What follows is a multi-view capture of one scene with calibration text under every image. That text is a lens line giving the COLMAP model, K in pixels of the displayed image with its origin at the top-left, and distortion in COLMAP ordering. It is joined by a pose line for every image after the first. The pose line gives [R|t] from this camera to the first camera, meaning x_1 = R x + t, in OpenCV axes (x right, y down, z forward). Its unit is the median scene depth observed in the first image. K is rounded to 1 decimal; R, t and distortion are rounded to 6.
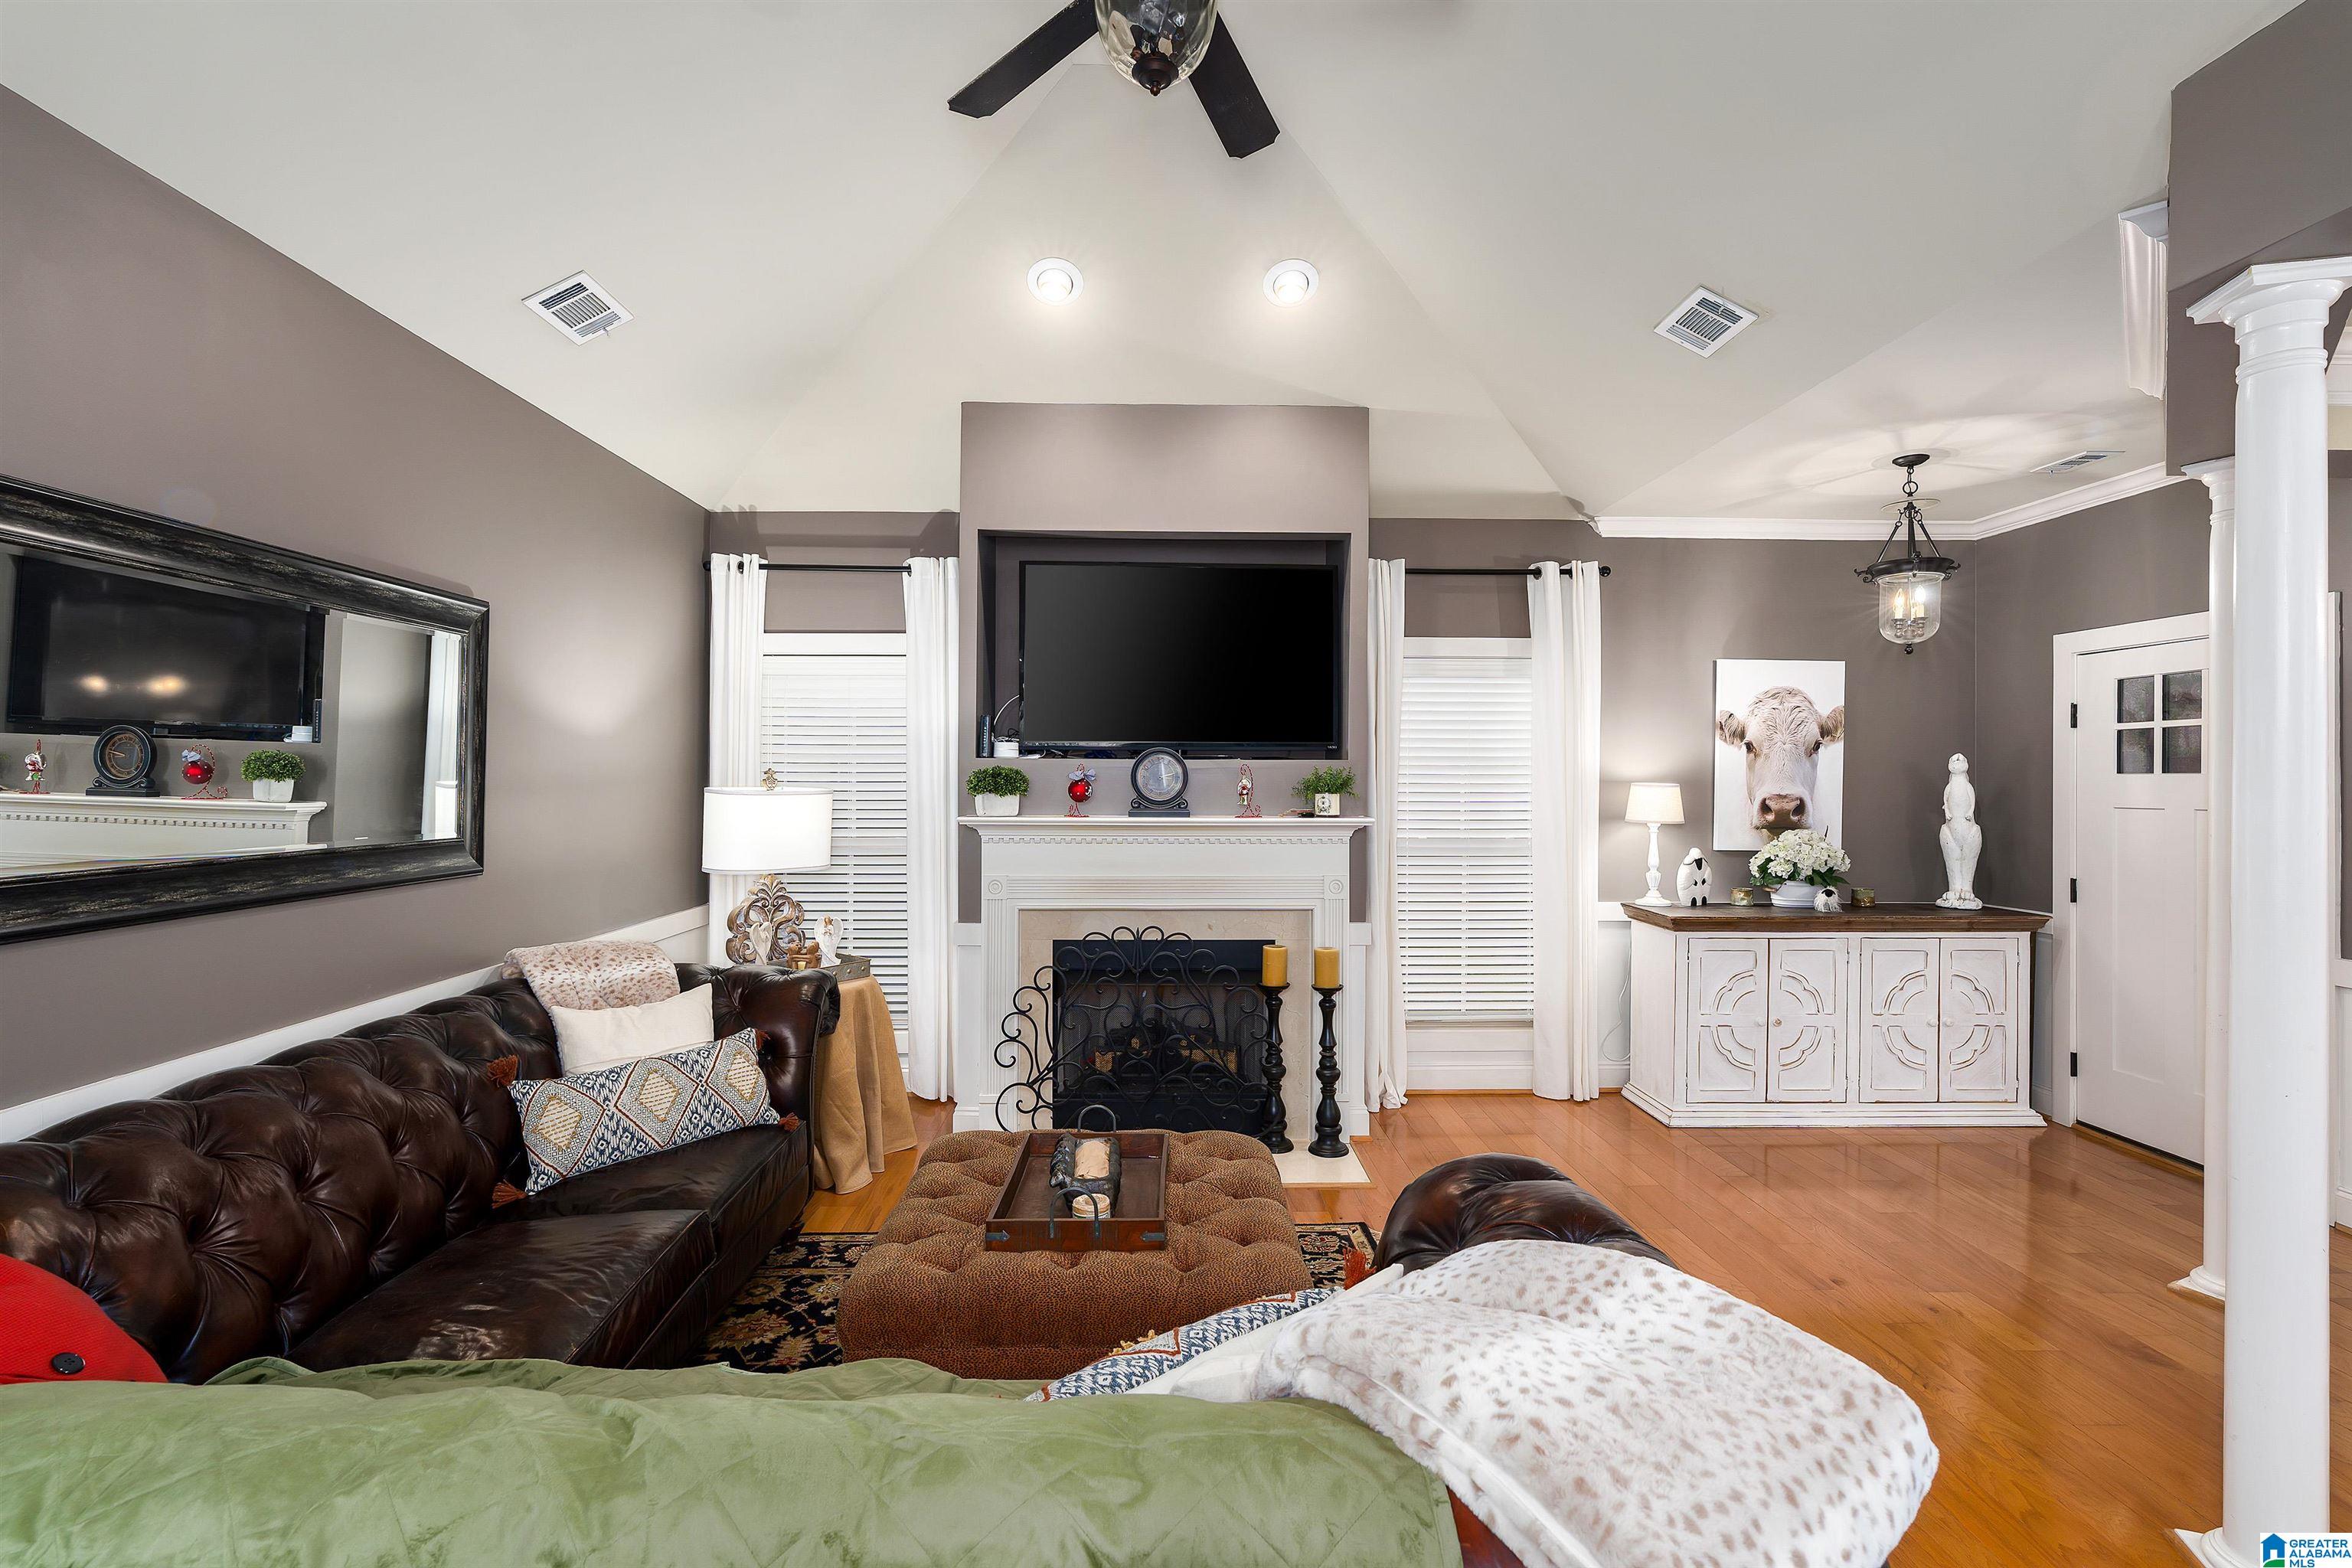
lens RADIAL K [[1050.1, 0, 1172.9], [0, 1050.1, 785.8], [0, 0, 1]] dist [-0.009437, 0.000651]
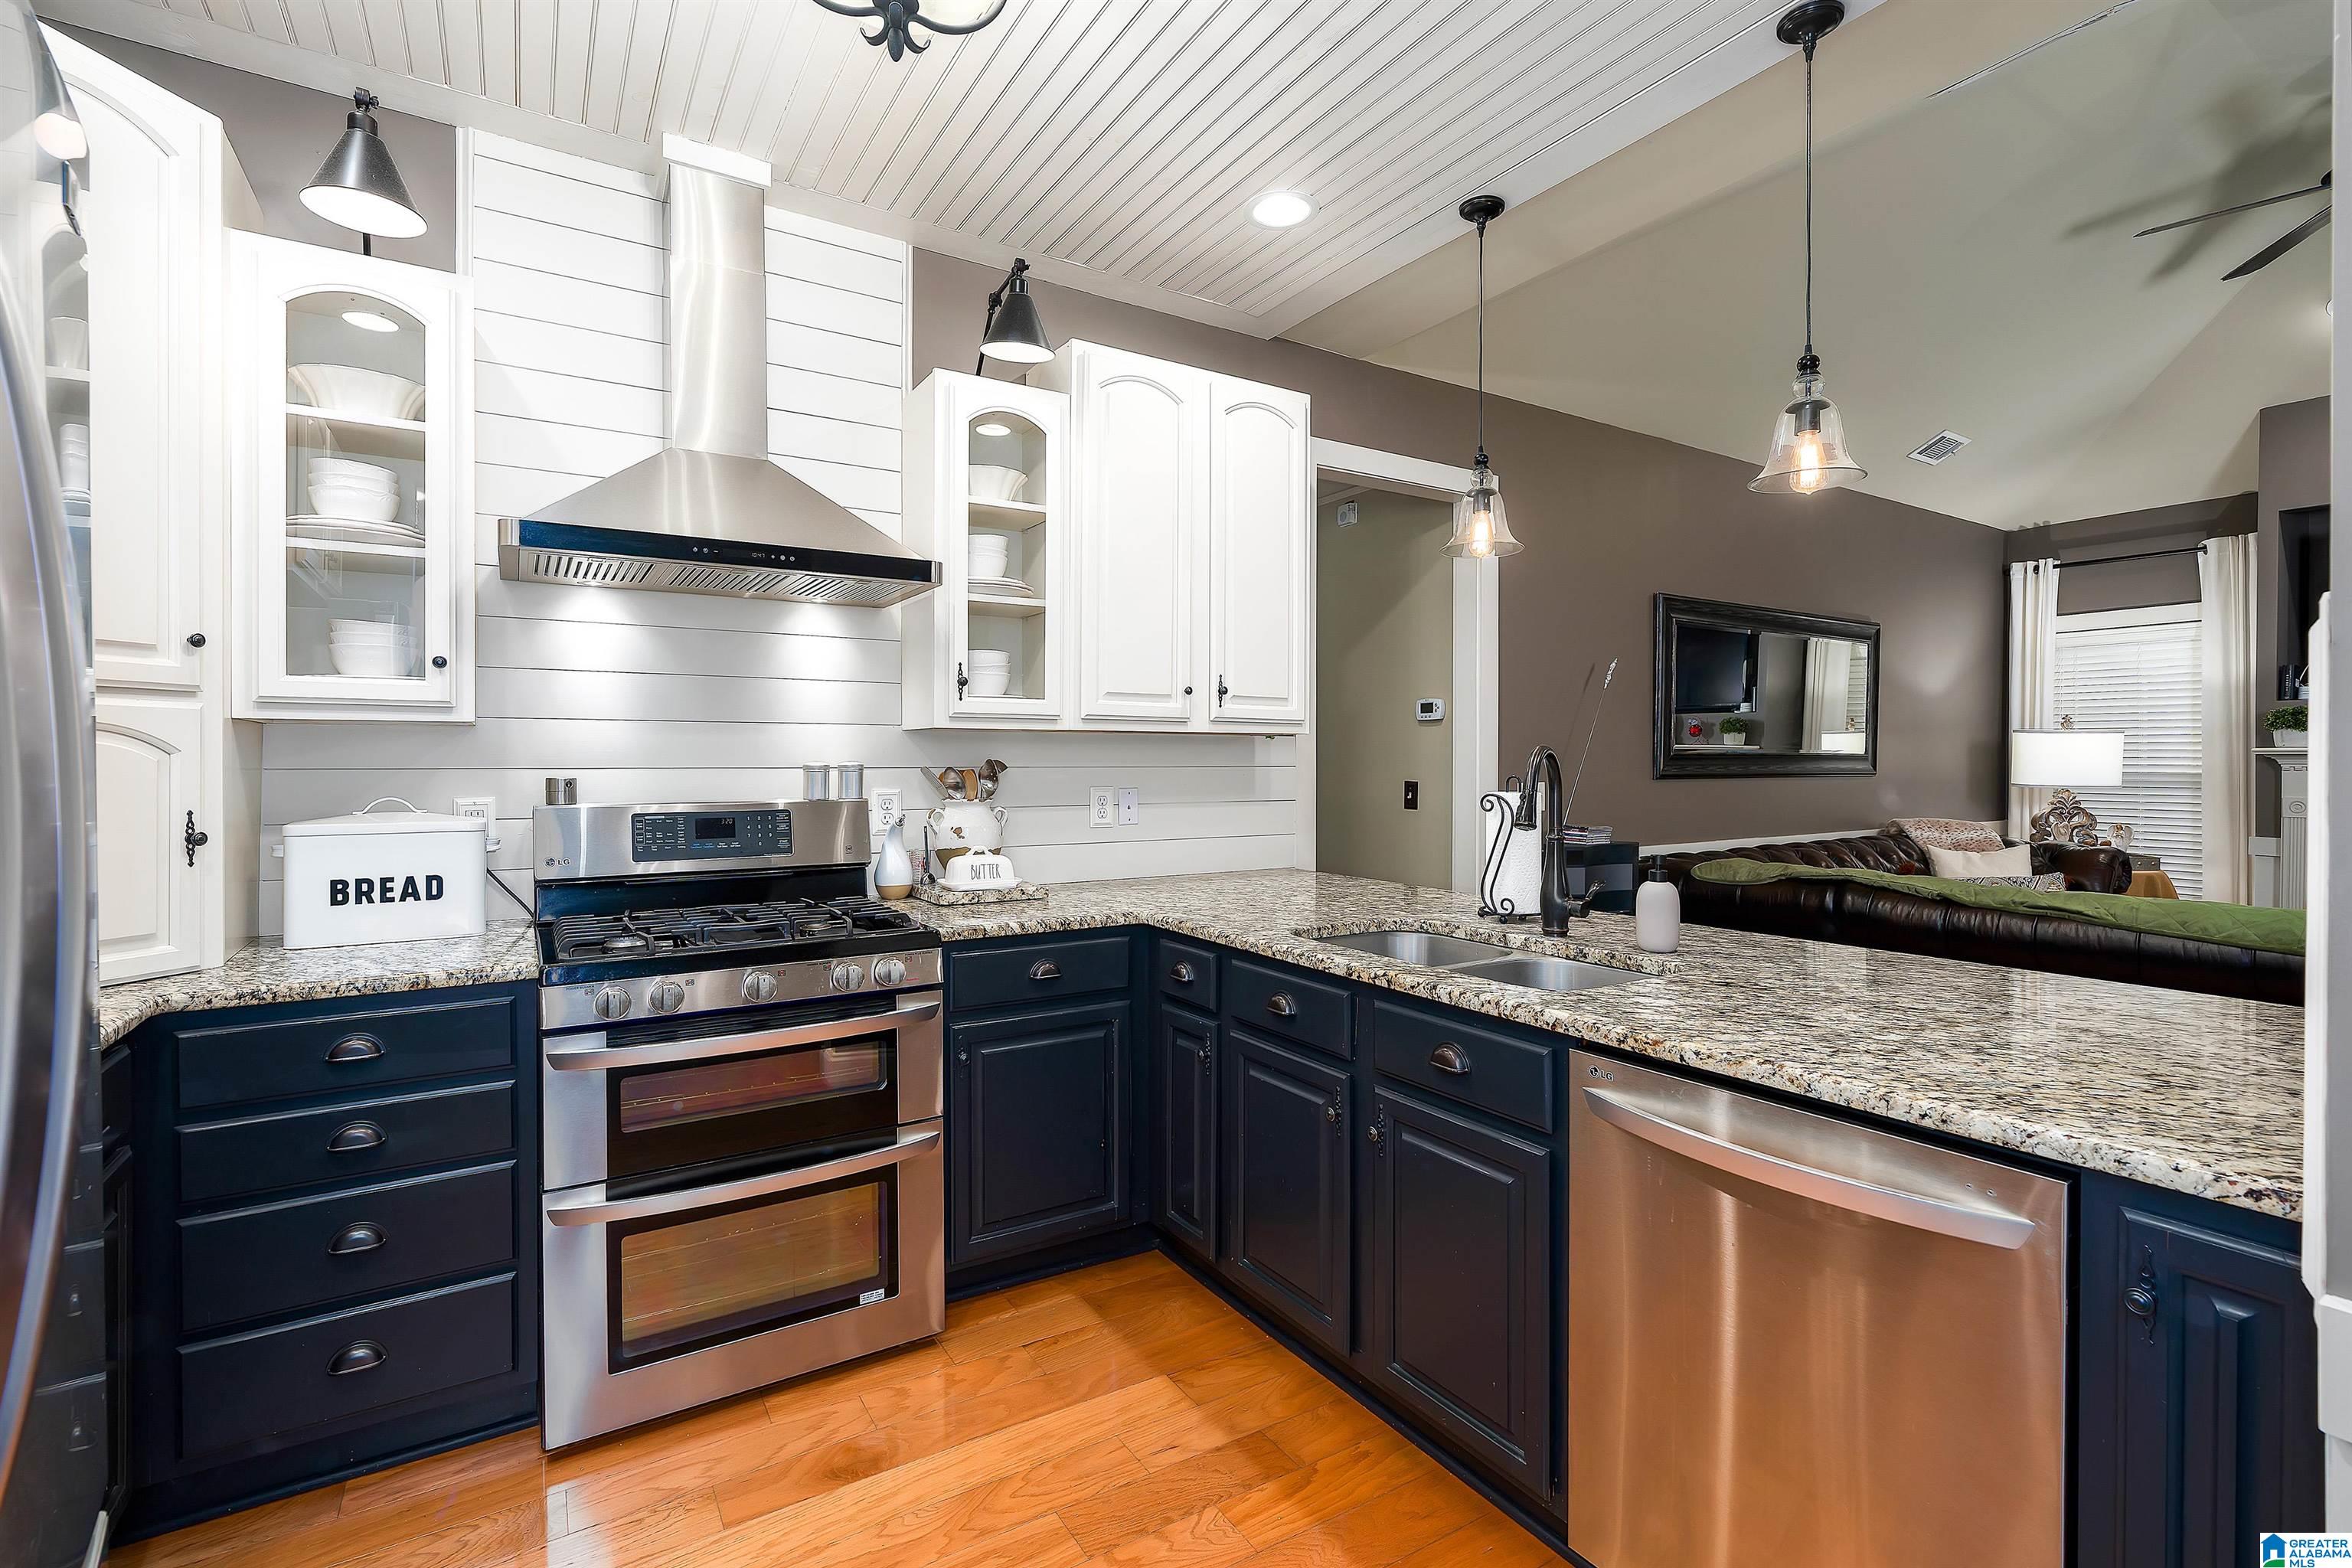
lens RADIAL K [[1050.1, 0, 1179.0], [0, 1050.1, 778.8], [0, 0, 1]] dist [-0.009437, 0.000651]
pose [[0.503334, 0.004232, -0.864081, 0.214078], [-0.004156, 0.999988, 0.002476, 0.067510], [0.864082, 0.002345, 0.503346, -0.698902]]
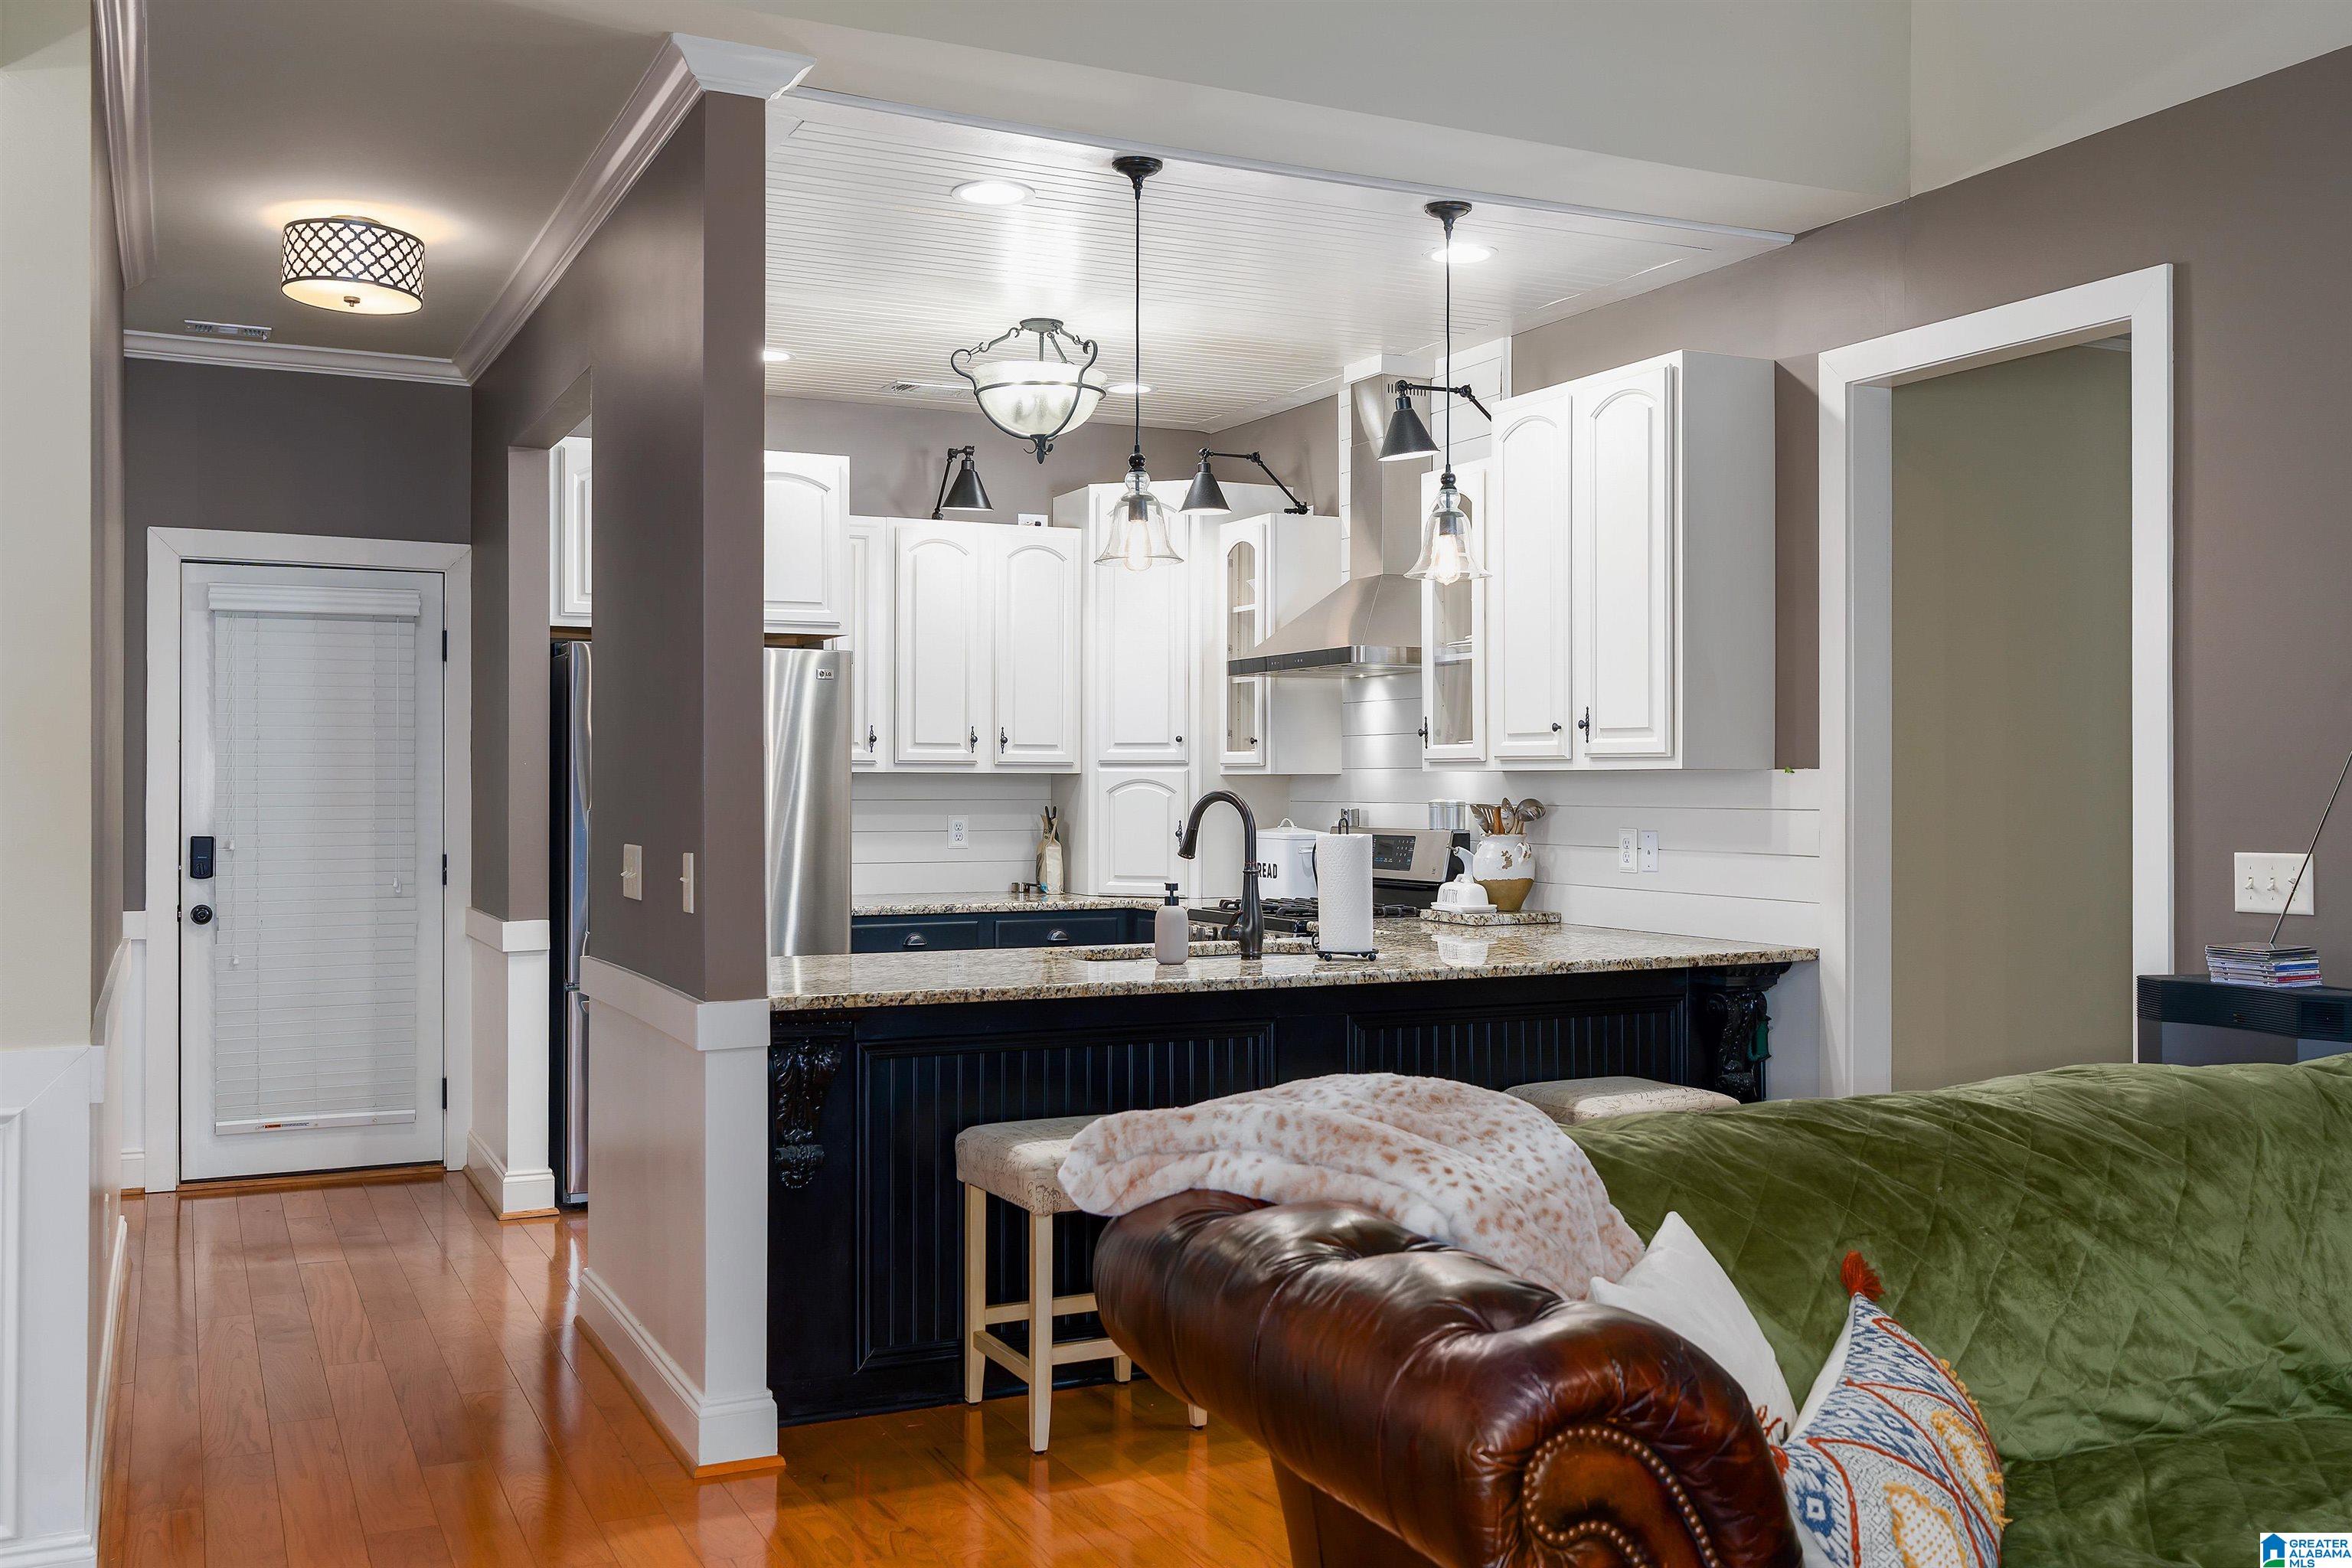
lens RADIAL K [[2105.4, 0, 1154.1], [0, 2105.4, 773.5], [0, 0, 1]] dist [-0.000727, 0.003127]
pose [[-0.915808, -0.006278, -0.401568, 0.380304], [-0.007773, 0.999968, 0.002094, 0.038498], [0.401542, 0.005040, -0.915827, 0.774994]]
